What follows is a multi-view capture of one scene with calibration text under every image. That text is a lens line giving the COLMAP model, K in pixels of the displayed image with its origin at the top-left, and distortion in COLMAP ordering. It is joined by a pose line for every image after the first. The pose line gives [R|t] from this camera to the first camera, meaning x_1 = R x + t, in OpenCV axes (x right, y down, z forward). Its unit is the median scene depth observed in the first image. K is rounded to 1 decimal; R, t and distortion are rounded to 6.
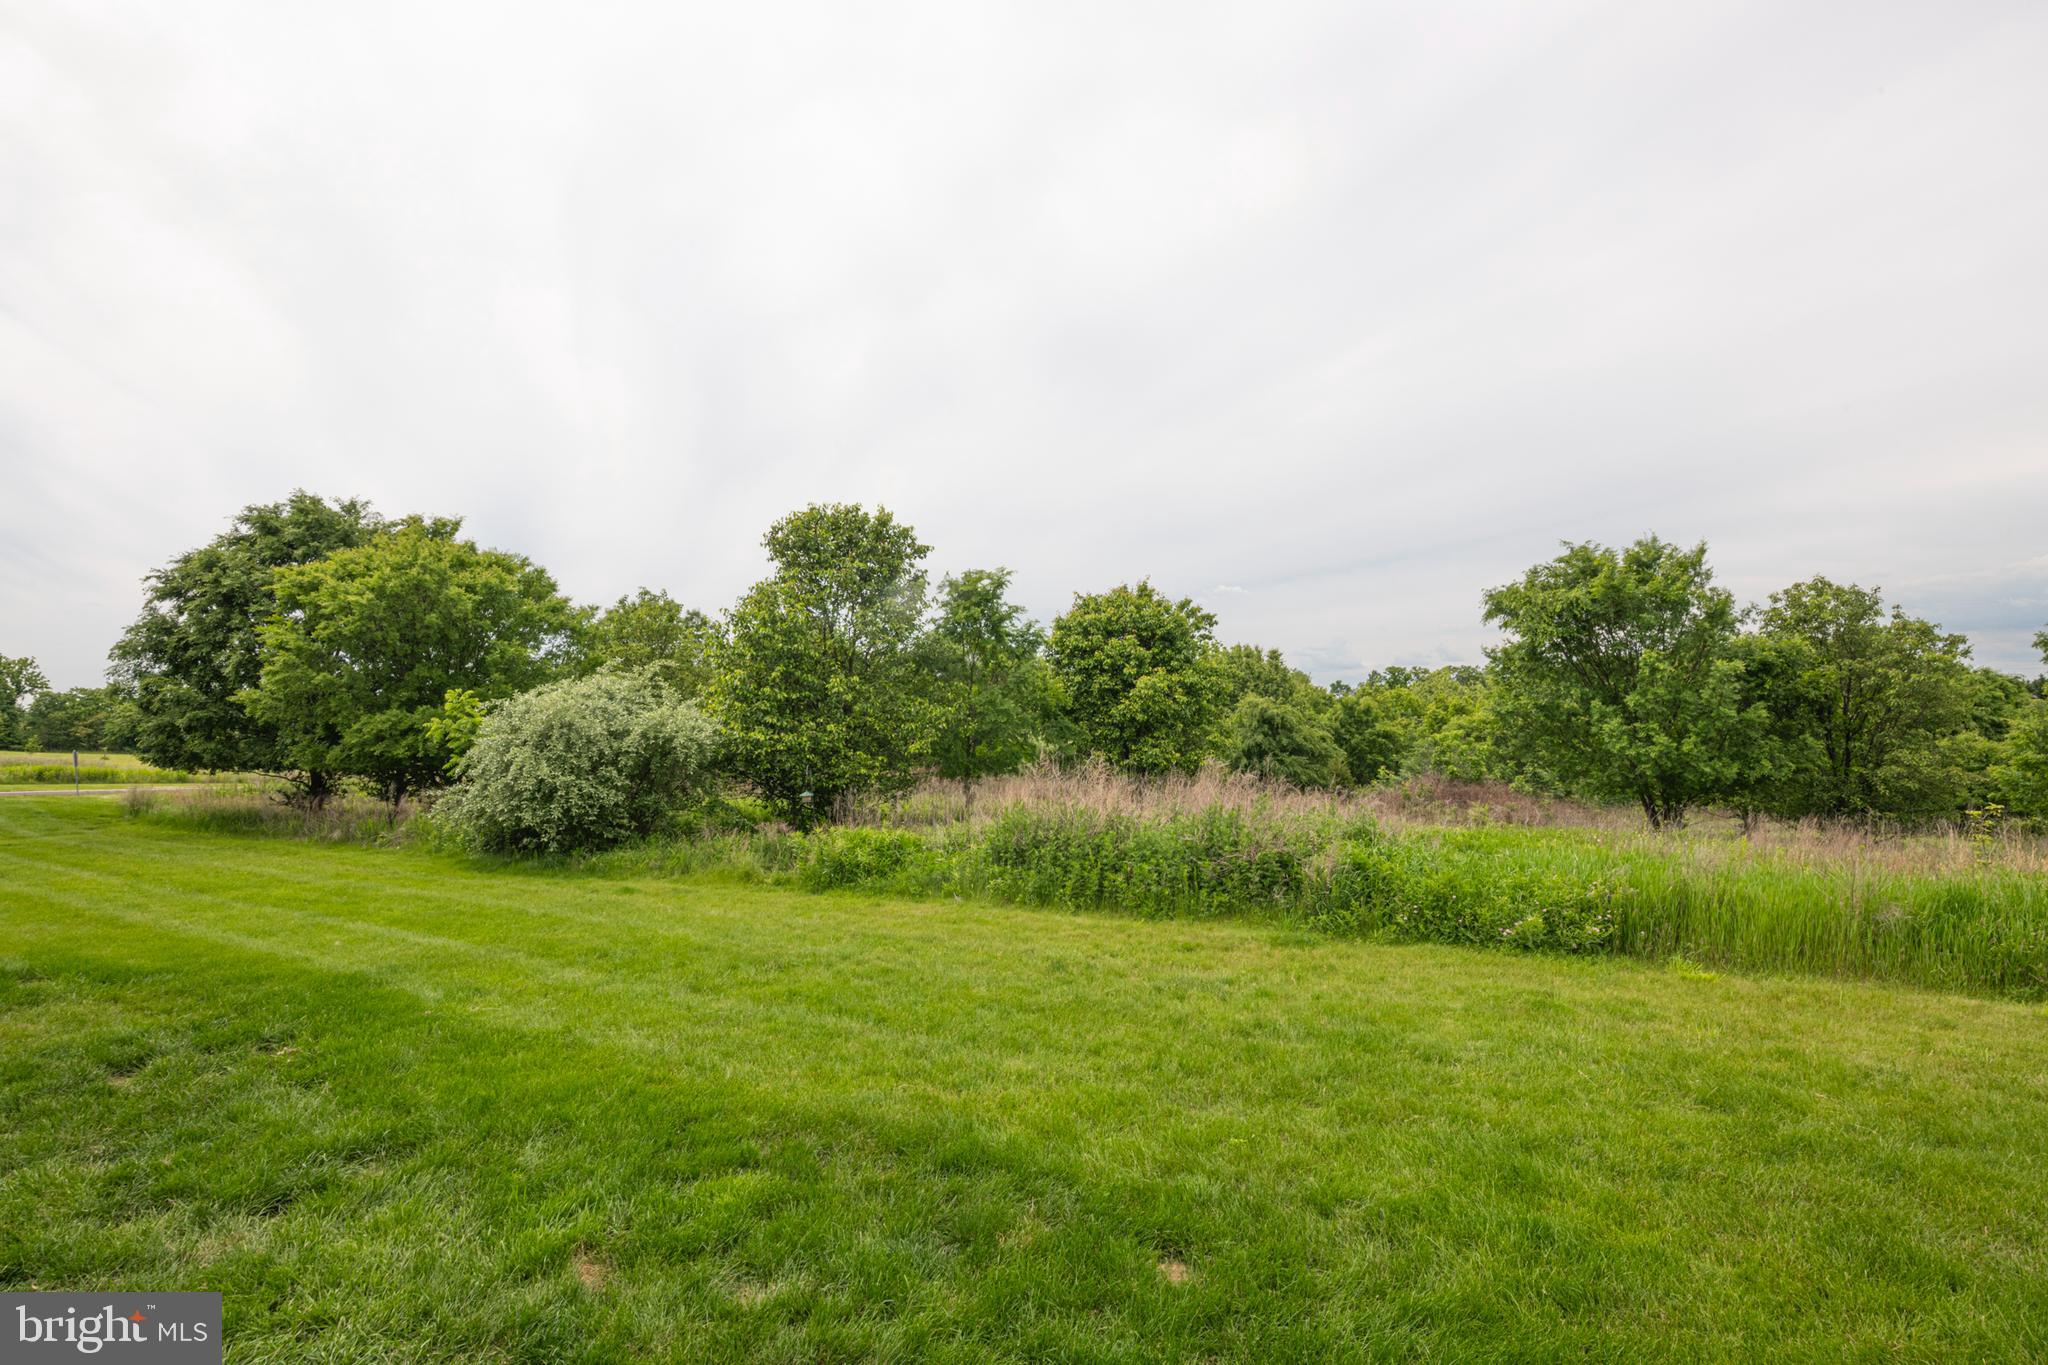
lens RADIAL K [[1038.1, 0, 1030.8], [0, 1038.1, 697.9], [0, 0, 1]] dist [-0.007403, -0.002243]
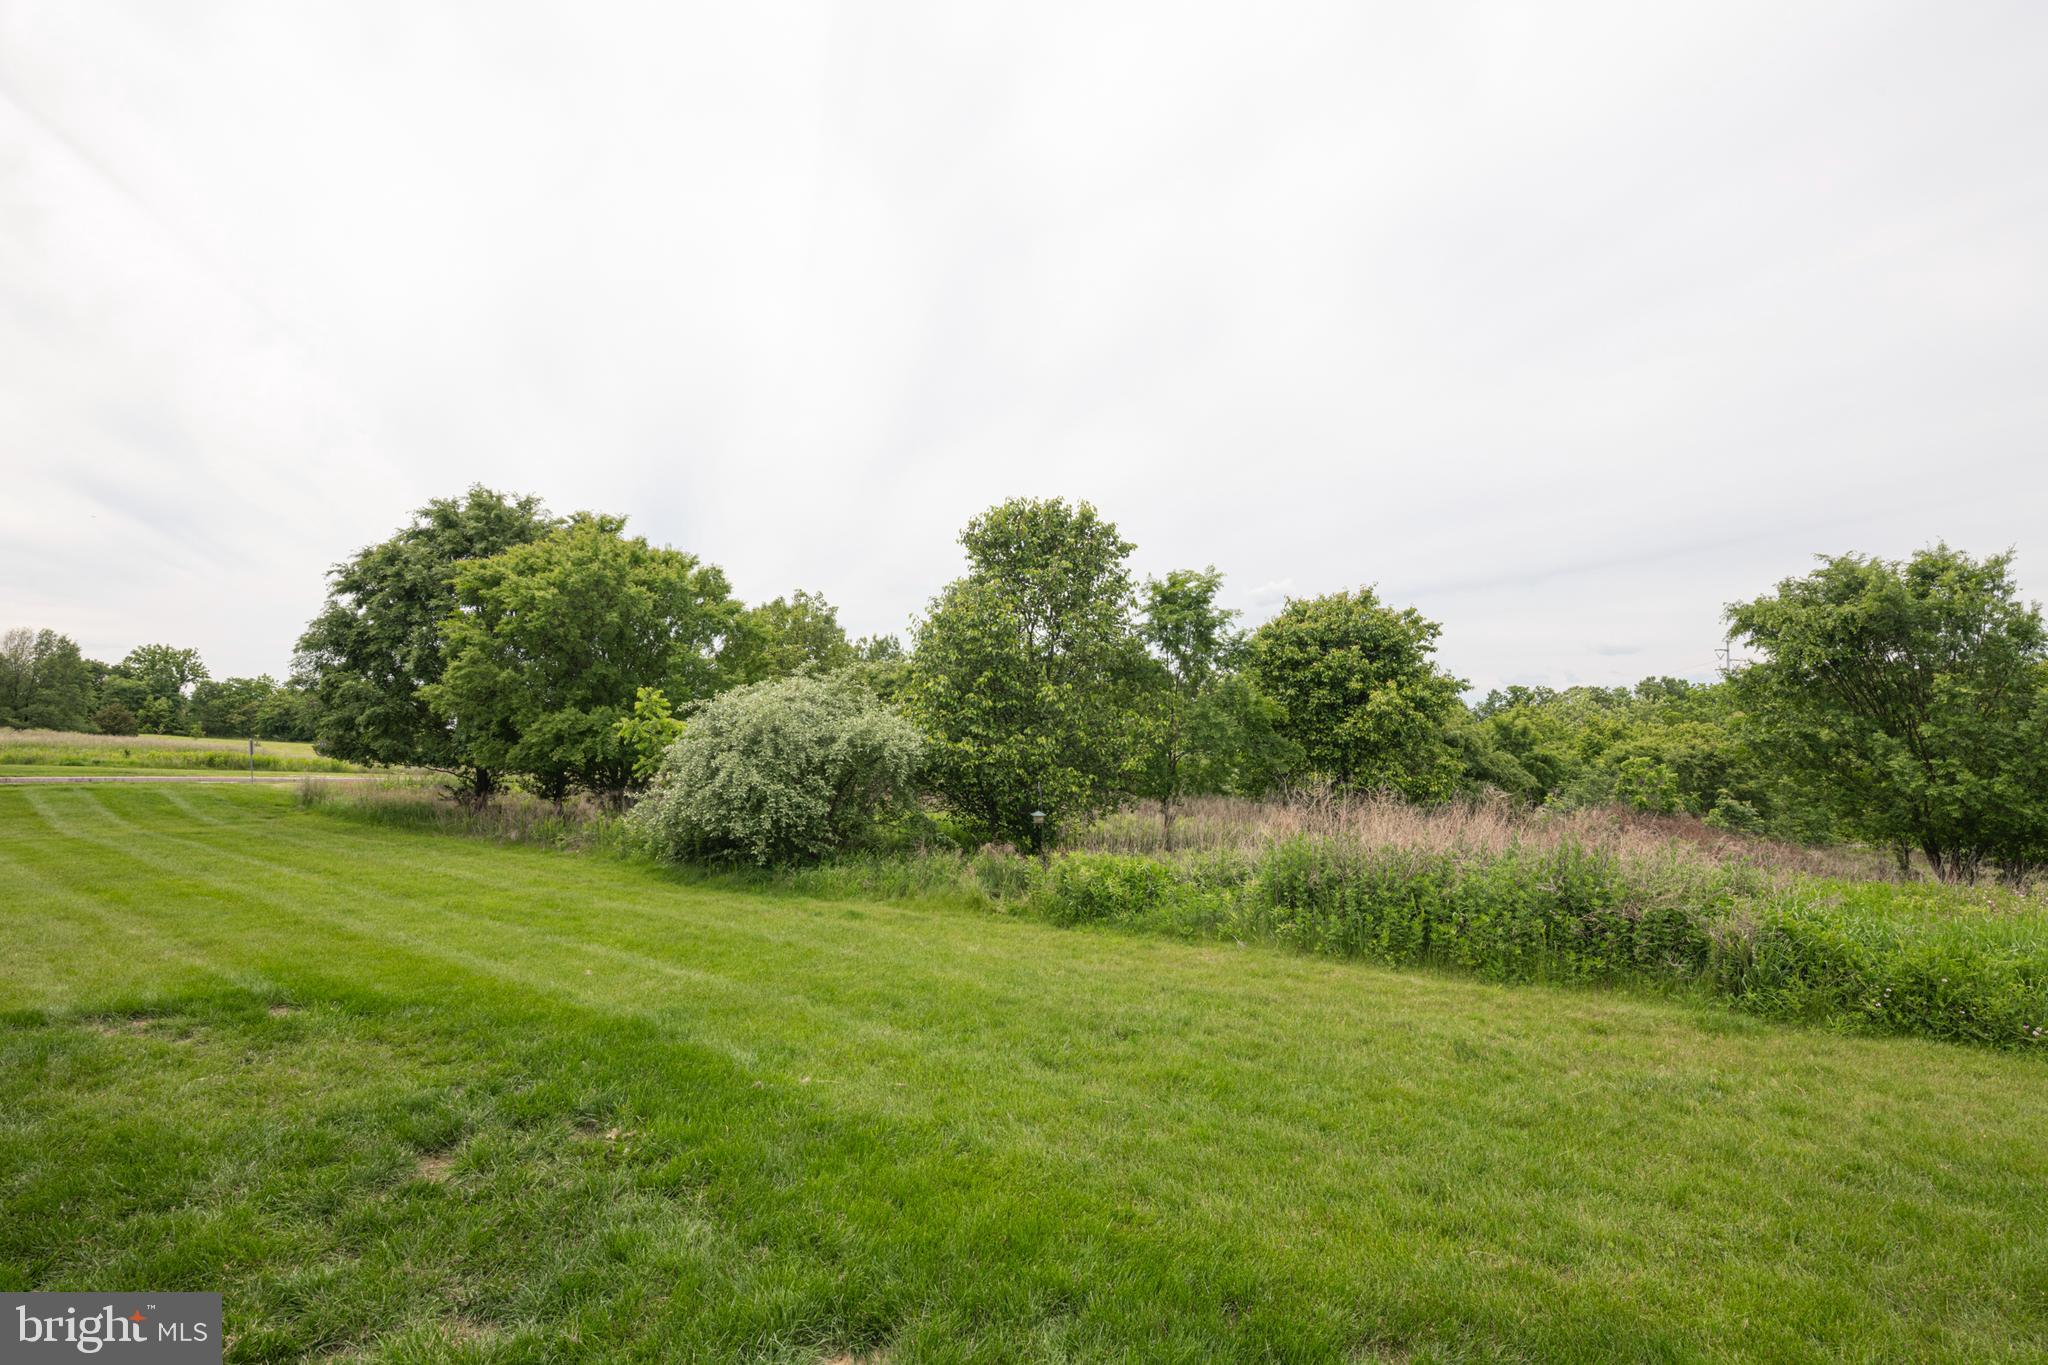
lens RADIAL K [[1038.1, 0, 1015.2], [0, 1038.1, 685.6], [0, 0, 1]] dist [-0.007403, -0.002243]
pose [[0.995167, 0.022175, -0.095662, -0.111251], [-0.024204, 0.999505, -0.020098, -0.000188], [0.095169, 0.022316, 0.995211, 0.070207]]
